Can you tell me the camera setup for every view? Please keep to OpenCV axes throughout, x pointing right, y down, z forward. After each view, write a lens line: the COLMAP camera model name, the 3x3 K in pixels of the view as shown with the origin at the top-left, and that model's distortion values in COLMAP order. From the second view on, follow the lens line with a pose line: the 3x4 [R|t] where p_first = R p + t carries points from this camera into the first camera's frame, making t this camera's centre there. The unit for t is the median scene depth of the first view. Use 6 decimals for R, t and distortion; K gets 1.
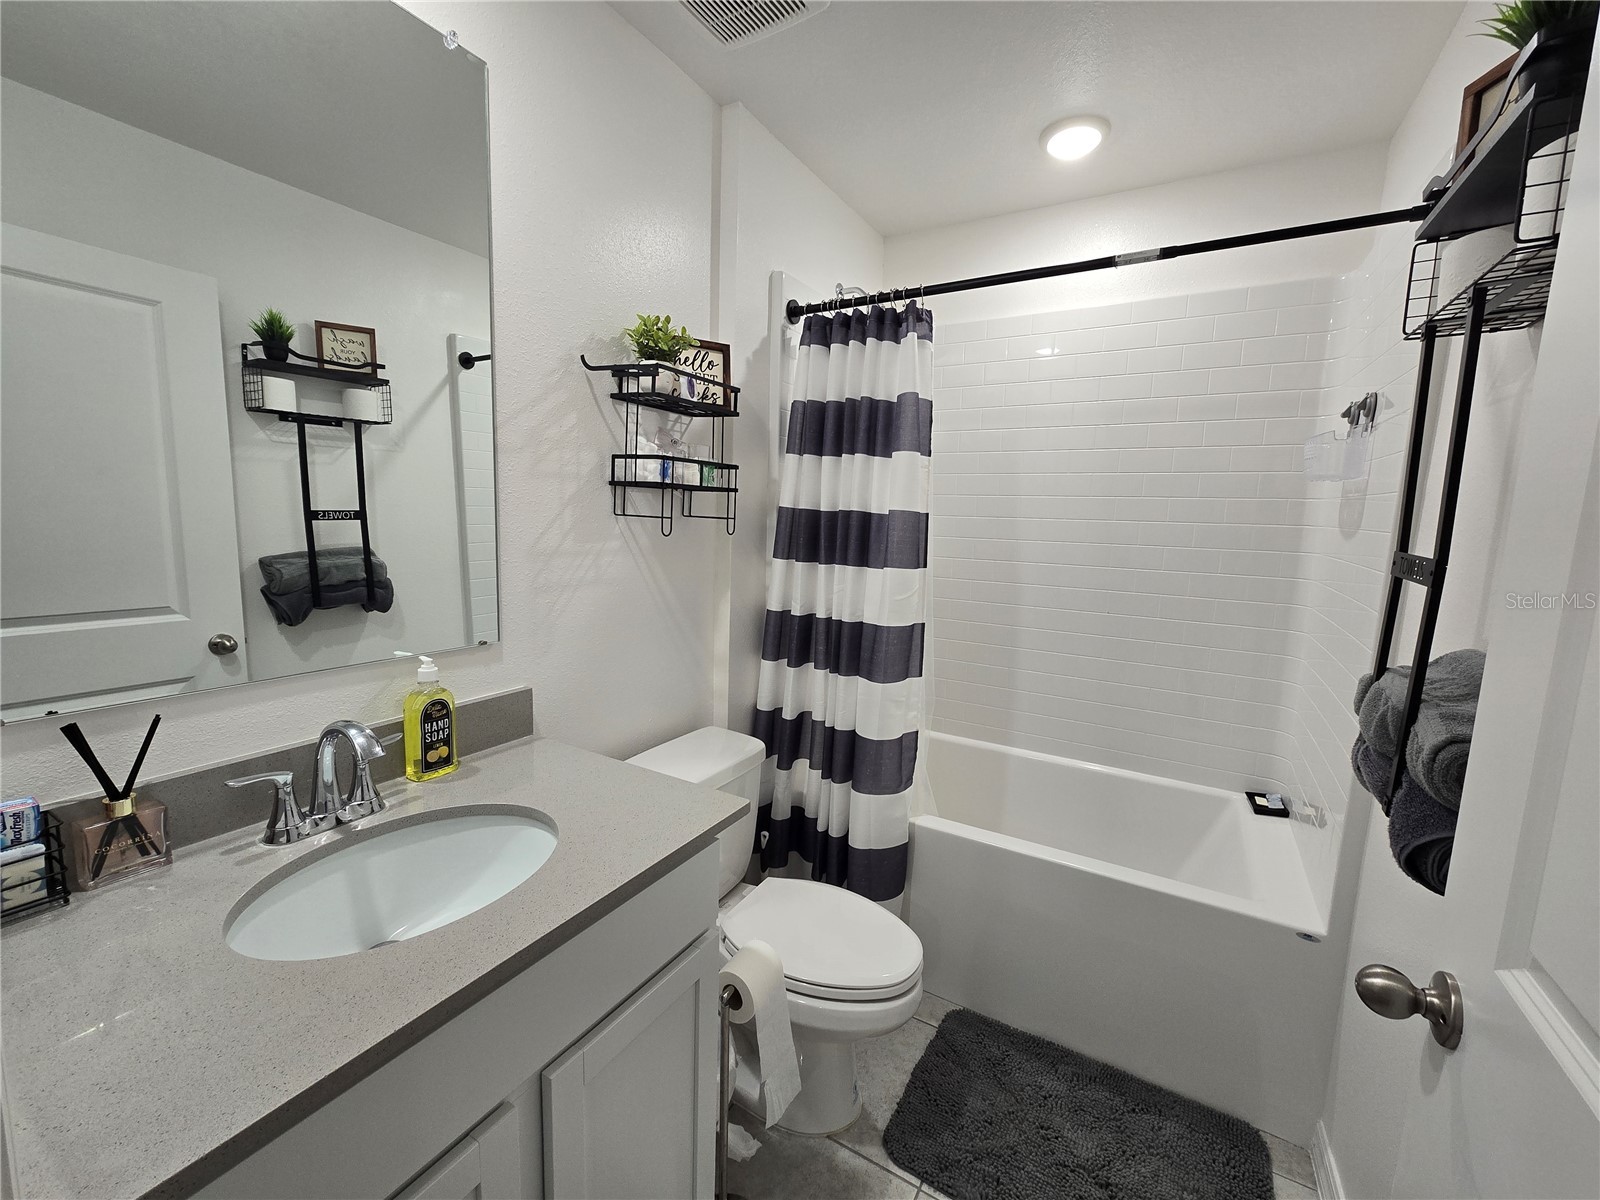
lens RADIAL K [[655.3, 0, 793.1], [0, 655.3, 595.7], [0, 0, 1]] dist [-0.006298, 0.002580]
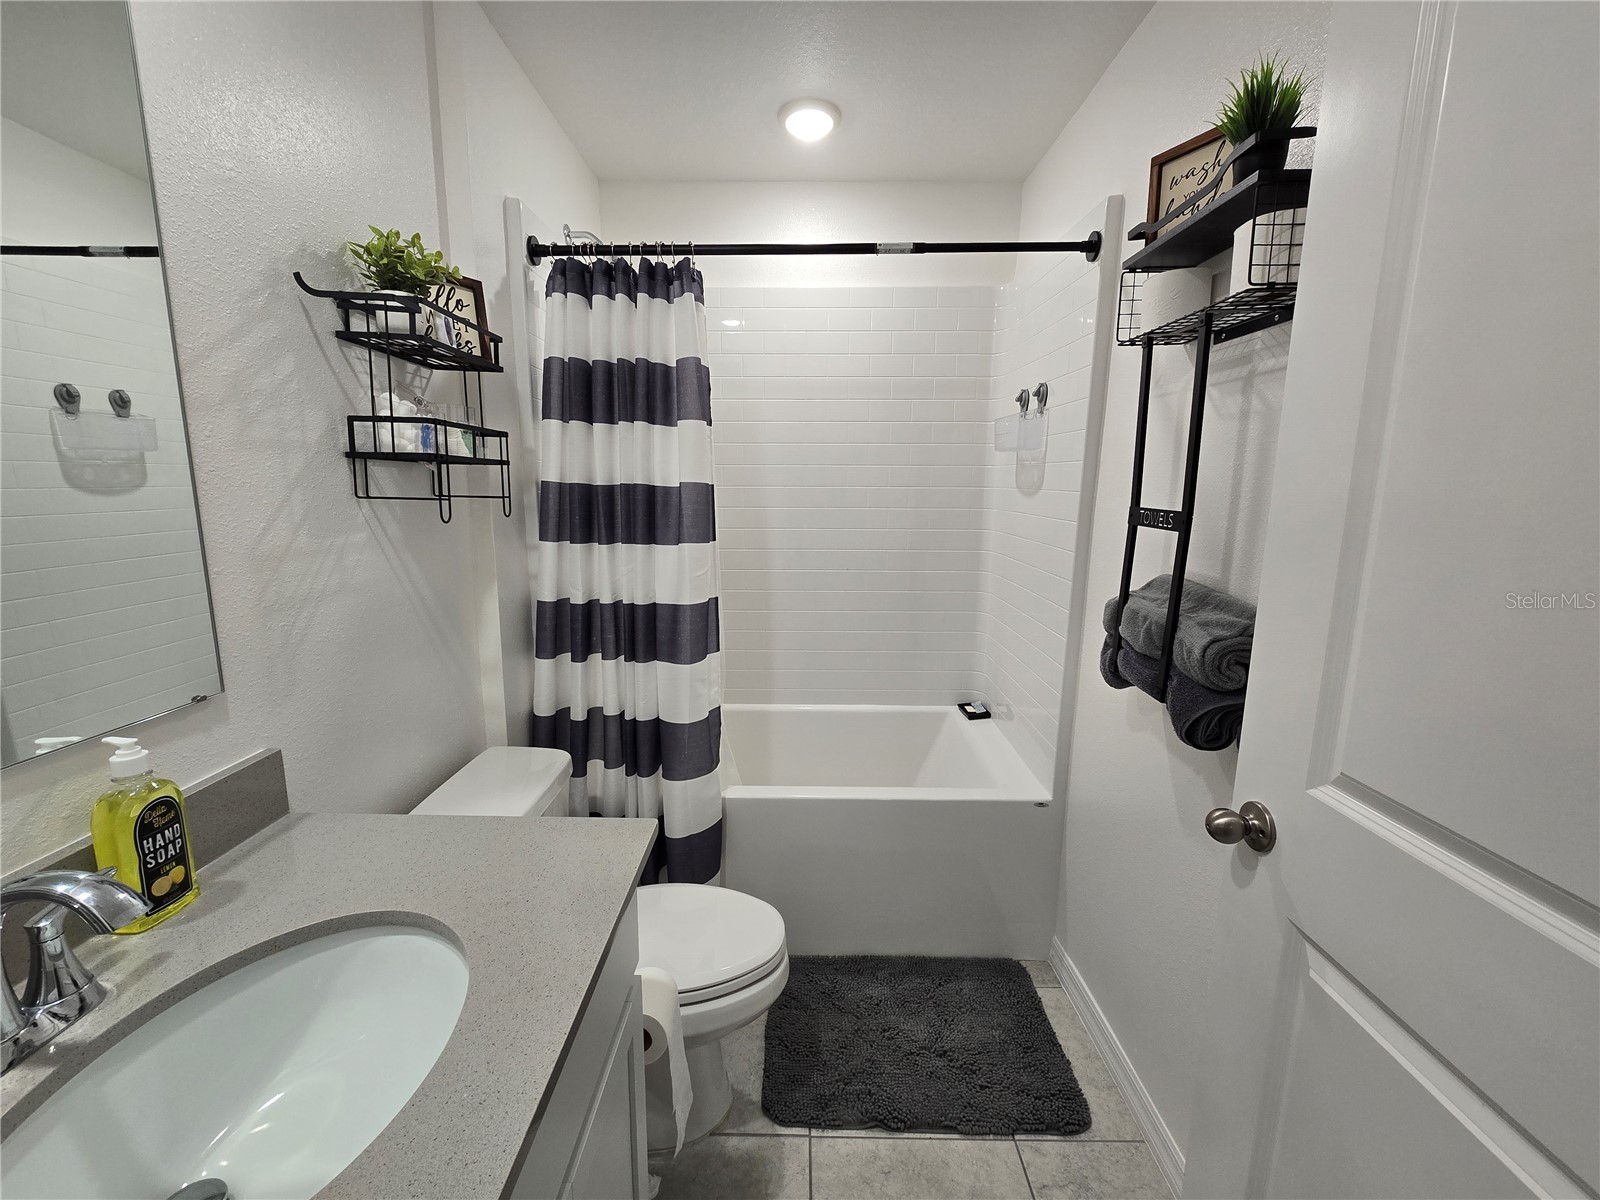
lens RADIAL K [[655.3, 0, 790.6], [0, 655.3, 595.2], [0, 0, 1]] dist [-0.006298, 0.002580]
pose [[0.867151, -0.106275, 0.486575, -0.219958], [0.083091, 0.994146, 0.069055, -0.023506], [-0.491066, -0.019451, 0.870905, 0.107326]]
